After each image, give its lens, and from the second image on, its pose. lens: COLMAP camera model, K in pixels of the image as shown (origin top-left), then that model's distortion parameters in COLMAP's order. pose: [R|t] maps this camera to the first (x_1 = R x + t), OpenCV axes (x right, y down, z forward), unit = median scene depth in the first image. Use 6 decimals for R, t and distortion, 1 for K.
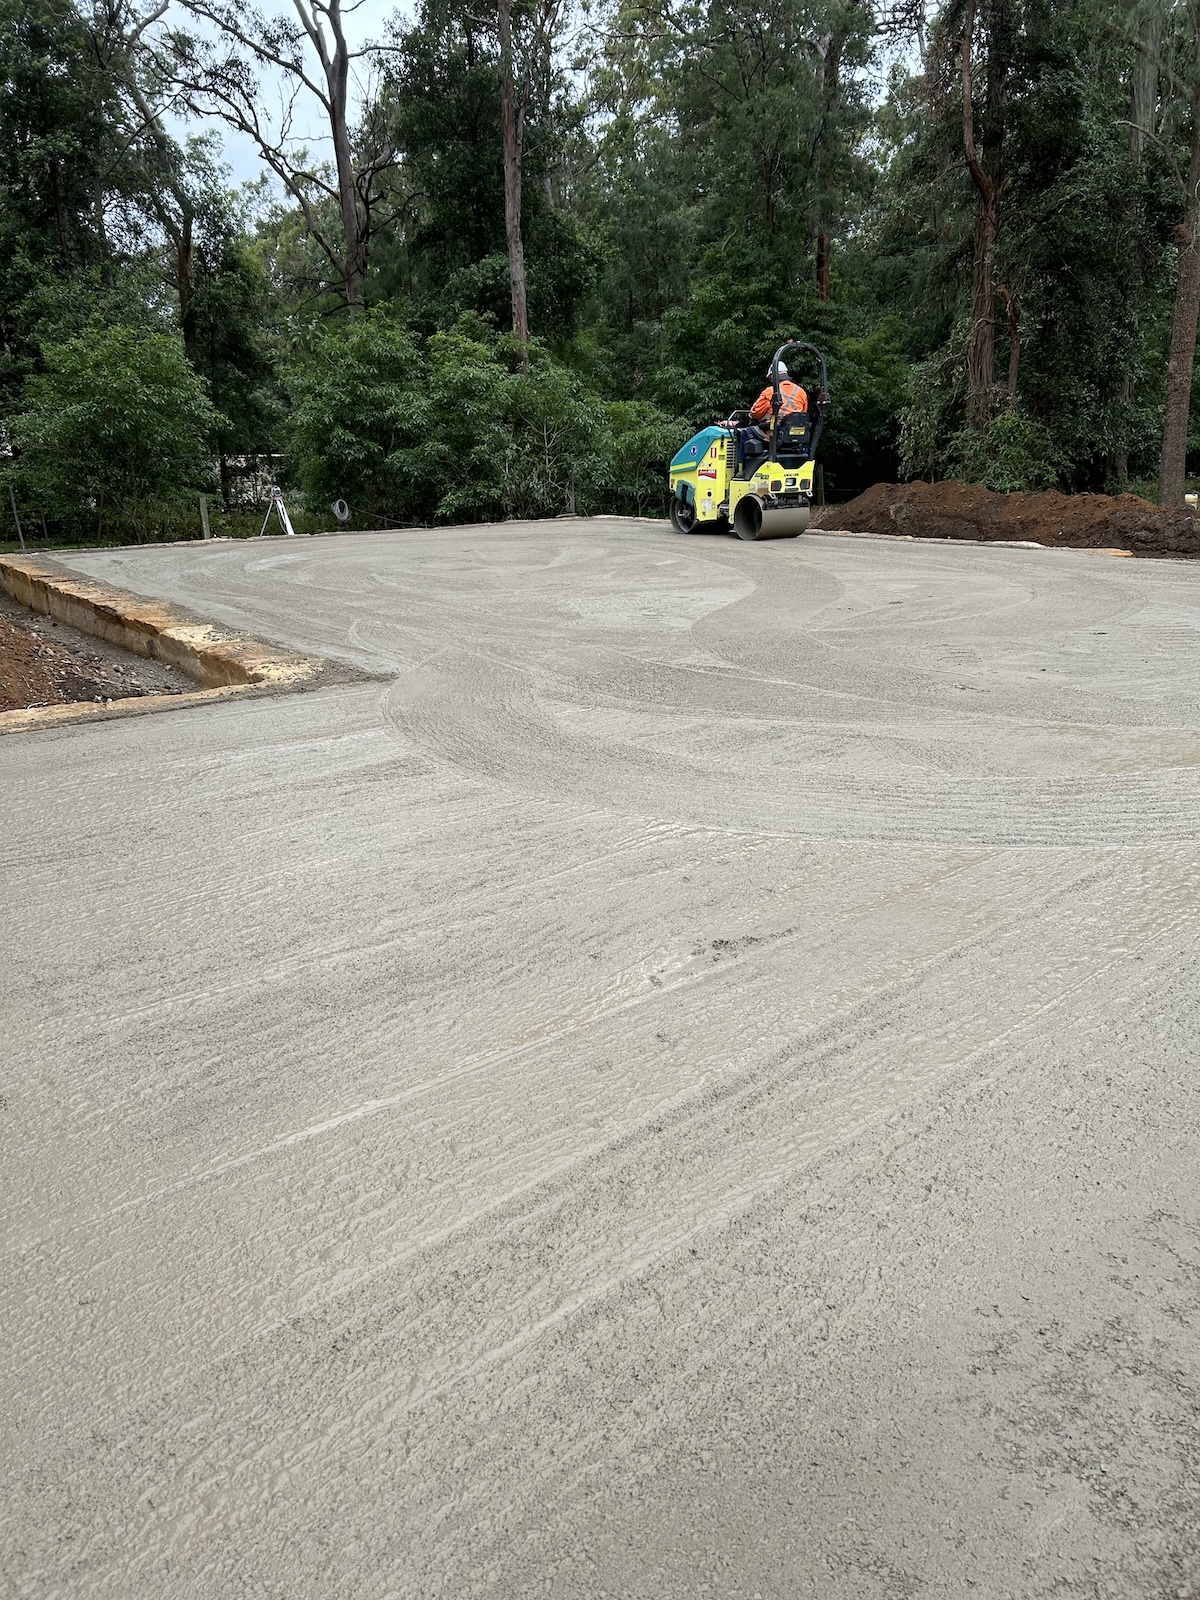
lens RADIAL K [[1214.0, 0, 594.5], [0, 1214.0, 796.4], [0, 0, 1]] dist [0.026898, -0.023579]
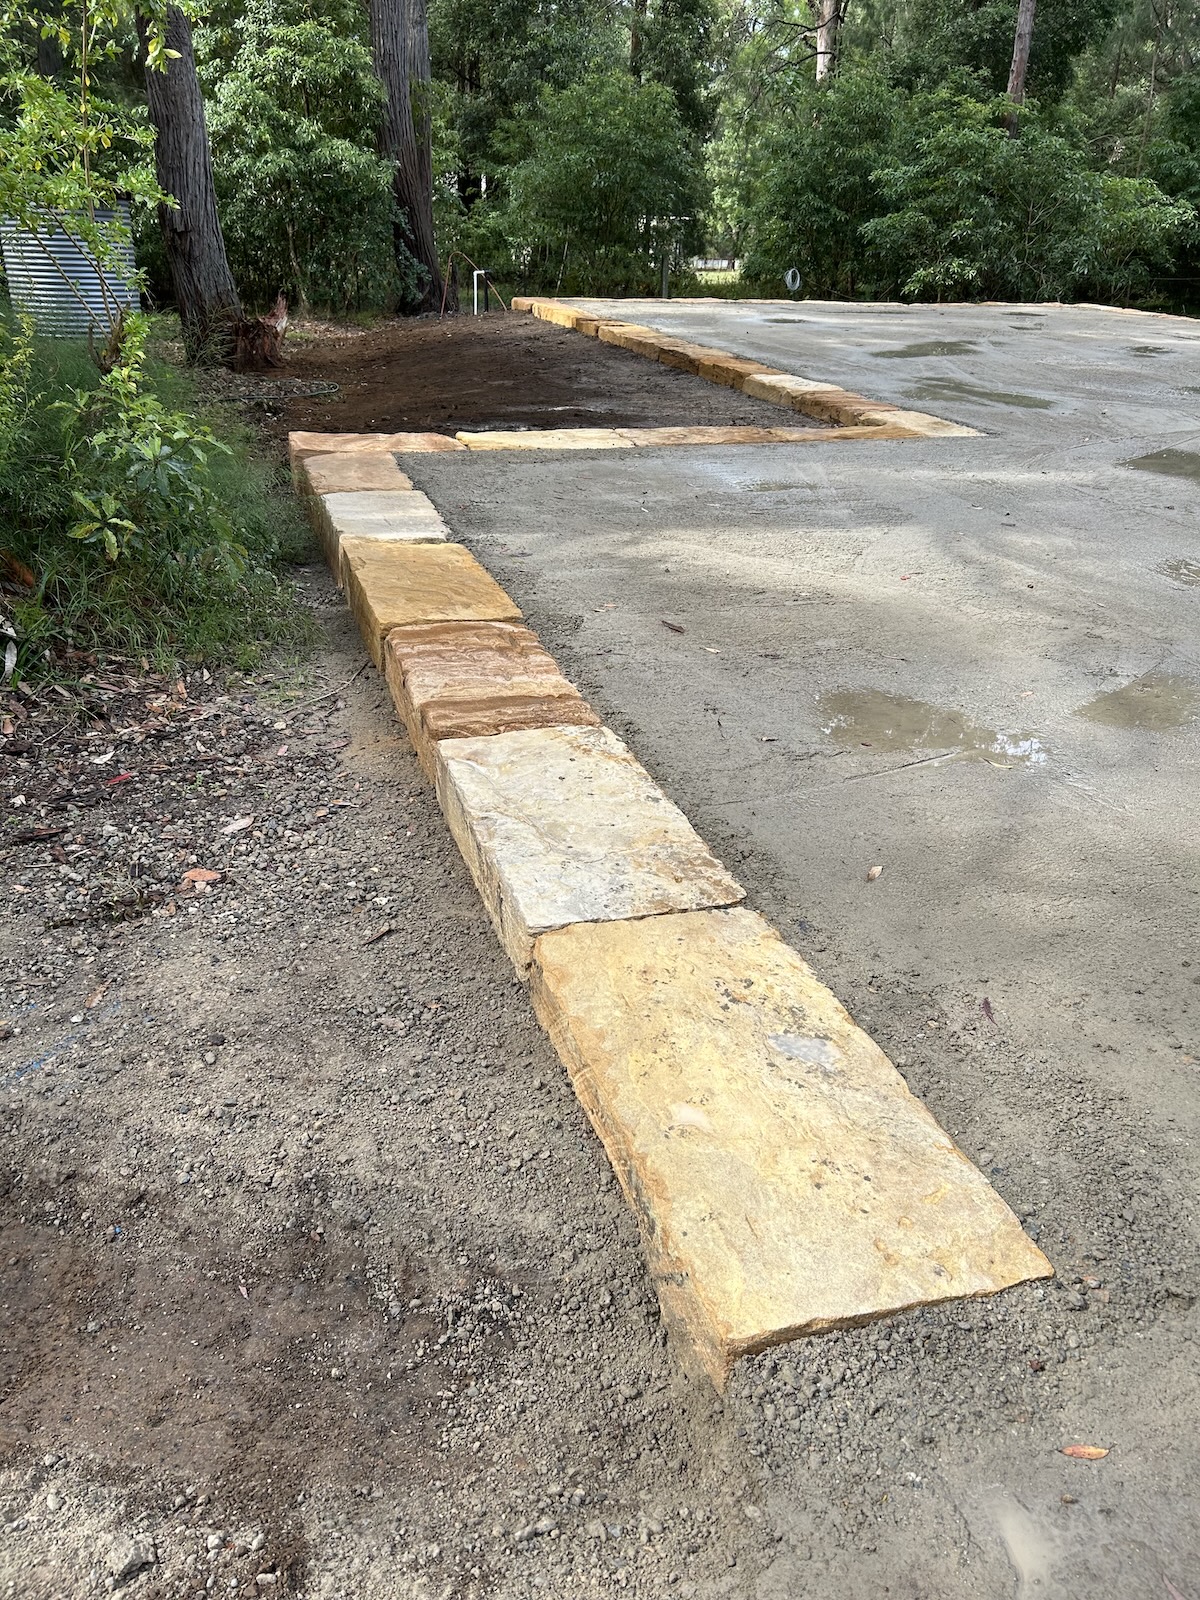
lens RADIAL K [[1214.0, 0, 595.9], [0, 1214.0, 799.5], [0, 0, 1]] dist [0.026898, -0.023579]
pose [[0.957095, 0.175806, -0.230351, -0.054075], [-0.135679, 0.974292, 0.179850, 0.020055], [0.256048, -0.140880, 0.956343, -0.052527]]
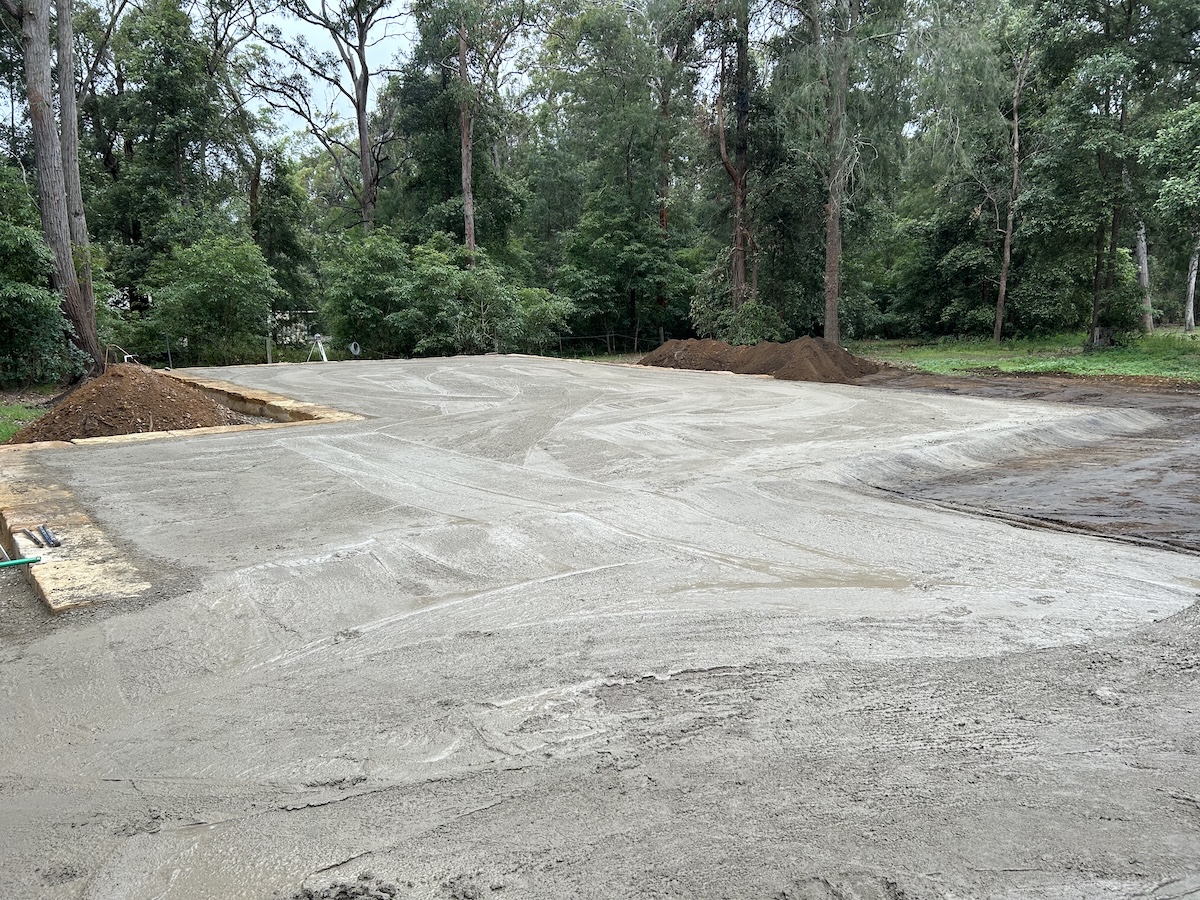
lens RADIAL K [[910.5, 0, 600.7], [0, 910.5, 454.8], [0, 0, 1]] dist [0.026898, -0.023579]
pose [[0.997731, 0.010550, 0.066494, 0.033715], [-0.002404, 0.992600, -0.121405, 0.045568], [-0.067283, 0.120970, 0.990373, -0.182679]]
